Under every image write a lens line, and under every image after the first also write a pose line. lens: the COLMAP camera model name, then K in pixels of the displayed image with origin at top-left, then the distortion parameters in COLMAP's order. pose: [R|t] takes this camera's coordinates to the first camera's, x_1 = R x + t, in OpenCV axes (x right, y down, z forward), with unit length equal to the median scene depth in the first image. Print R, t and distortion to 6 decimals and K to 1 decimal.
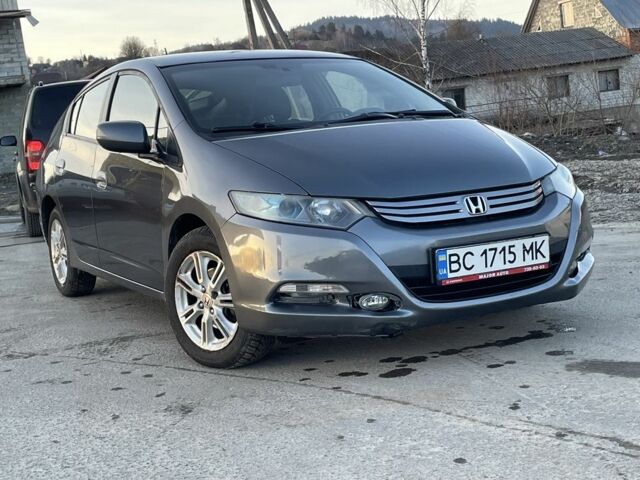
lens RADIAL K [[997.5, 0, 337.5], [0, 997.5, 236.1], [0, 0, 1]] dist [0.213062, -0.614274]
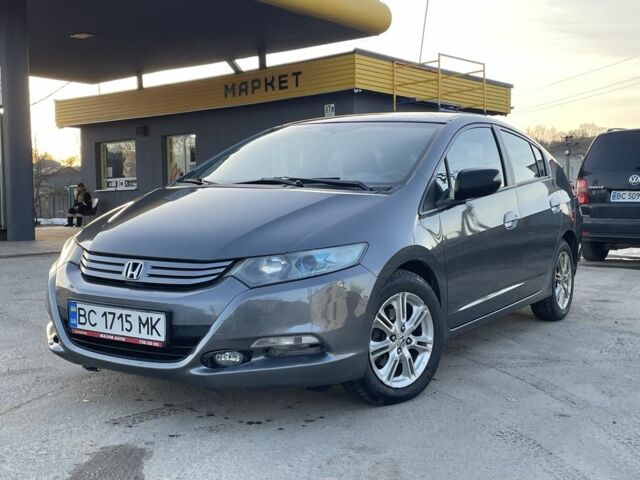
lens RADIAL K [[727.2, 0, 324.4], [0, 727.2, 243.4], [0, 0, 1]] dist [0.111609, -0.199862]
pose [[0.495408, 0.144931, -0.856485, 0.893155], [-0.140838, 0.986339, 0.085442, -0.153160], [0.857167, 0.078297, 0.509052, 0.769505]]
